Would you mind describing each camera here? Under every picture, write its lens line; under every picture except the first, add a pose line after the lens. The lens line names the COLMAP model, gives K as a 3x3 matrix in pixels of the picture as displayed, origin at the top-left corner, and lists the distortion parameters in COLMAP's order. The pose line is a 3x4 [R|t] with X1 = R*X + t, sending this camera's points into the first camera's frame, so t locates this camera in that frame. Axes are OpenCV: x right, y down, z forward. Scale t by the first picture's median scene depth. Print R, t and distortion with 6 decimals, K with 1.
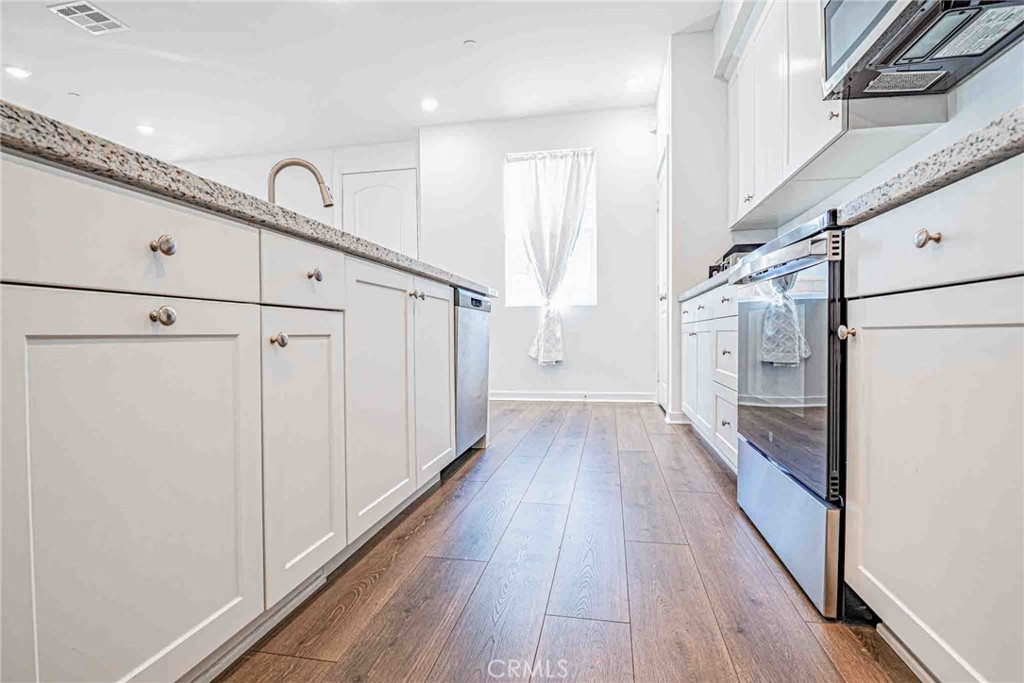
lens RADIAL K [[489.7, 0, 508.8], [0, 489.7, 346.3], [0, 0, 1]] dist [0.000360, 0.000097]
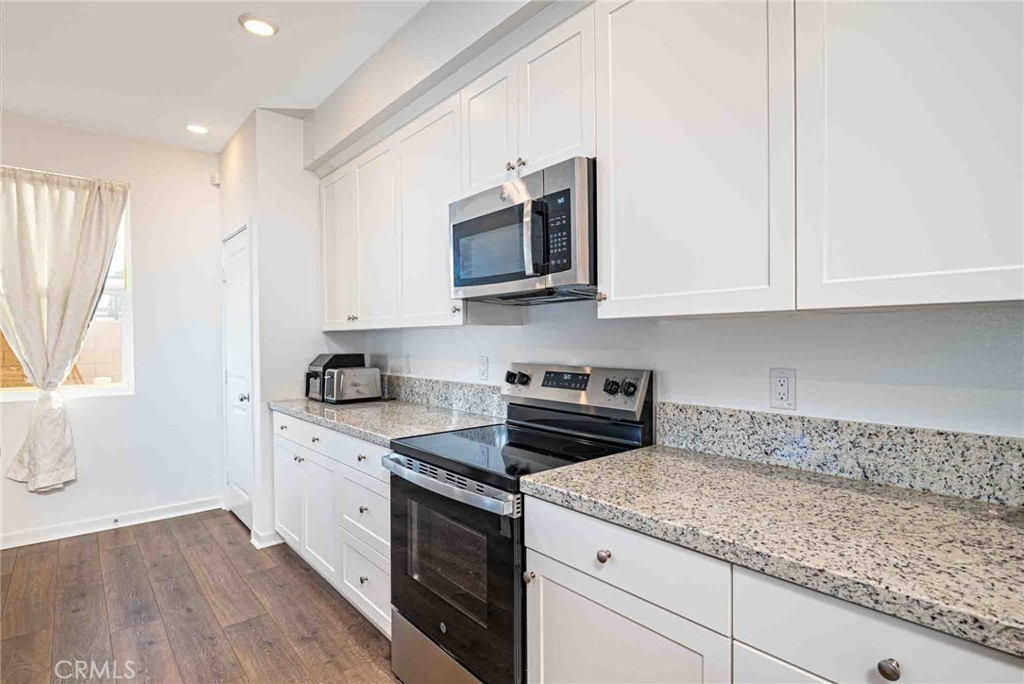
lens RADIAL K [[523.6, 0, 546.7], [0, 523.6, 342.8], [0, 0, 1]] dist [-0.010946, -0.000096]
pose [[0.590171, -0.005136, 0.807262, -0.106675], [0.025807, 0.999589, -0.012508, -0.168032], [-0.806865, 0.028215, 0.590061, 0.033576]]
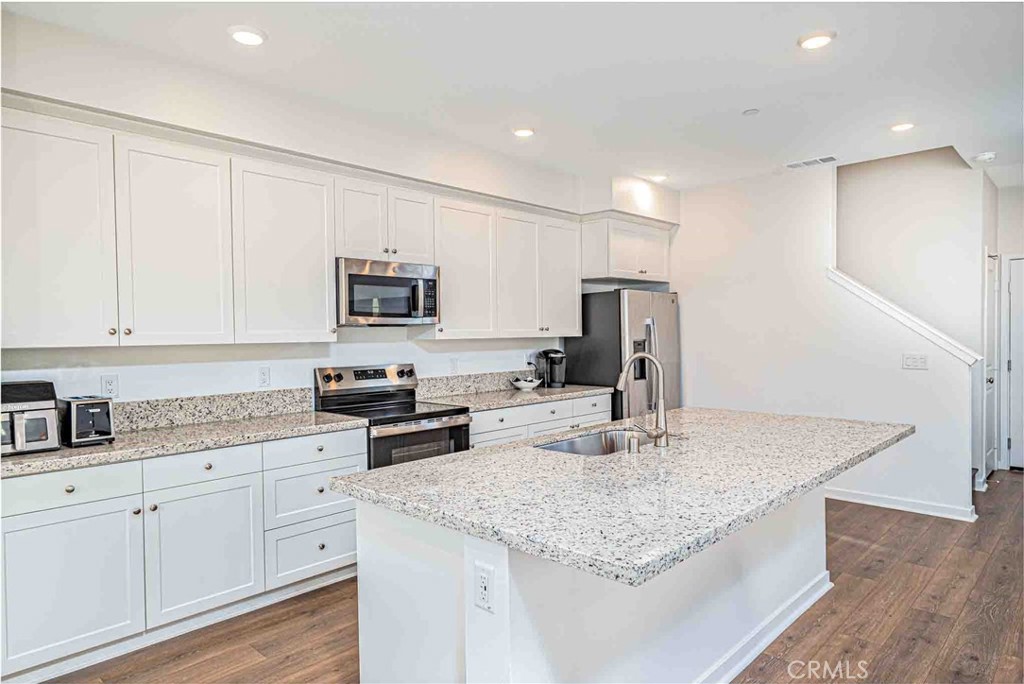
lens RADIAL K [[640.6, 0, 512.0], [0, 640.6, 342.0], [0, 0, 1]] dist [-0.001682, -0.000661]
pose [[-0.854467, 0.013190, 0.519339, -0.457687], [0.035202, 0.998850, 0.032549, -0.220234], [-0.518312, 0.046094, -0.853948, 1.177701]]
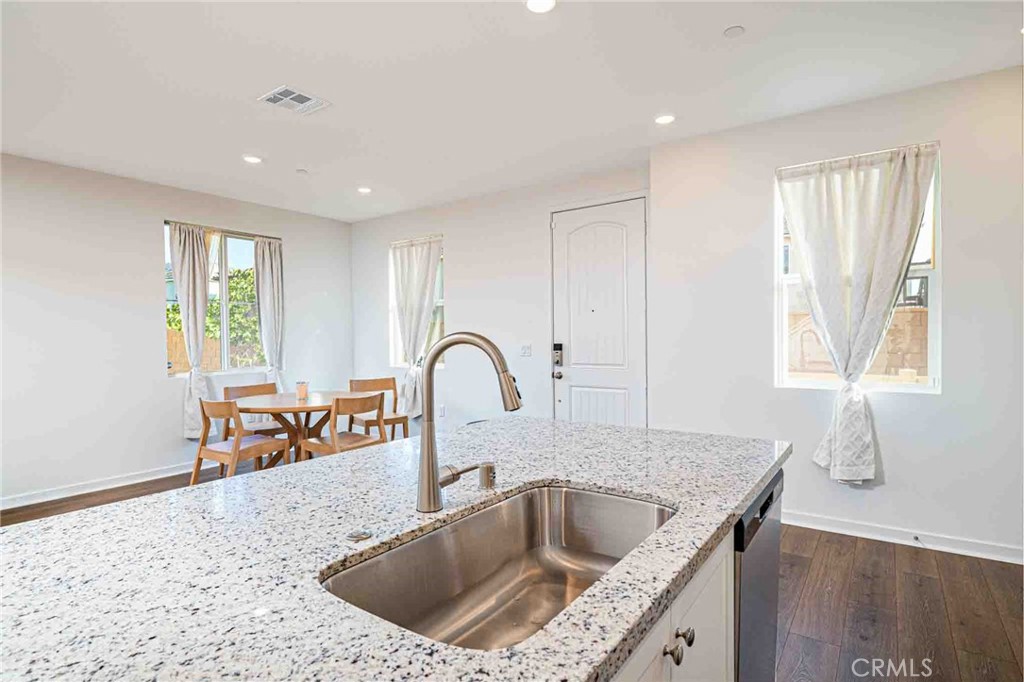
lens RADIAL K [[537.7, 0, 506.6], [0, 537.7, 341.0], [0, 0, 1]] dist [0.000116, -0.000314]
pose [[0.913595, 0.005583, -0.406587, -0.055403], [-0.010080, 0.999909, -0.008917, -0.172304], [0.406501, 0.012245, 0.913568, 0.194568]]
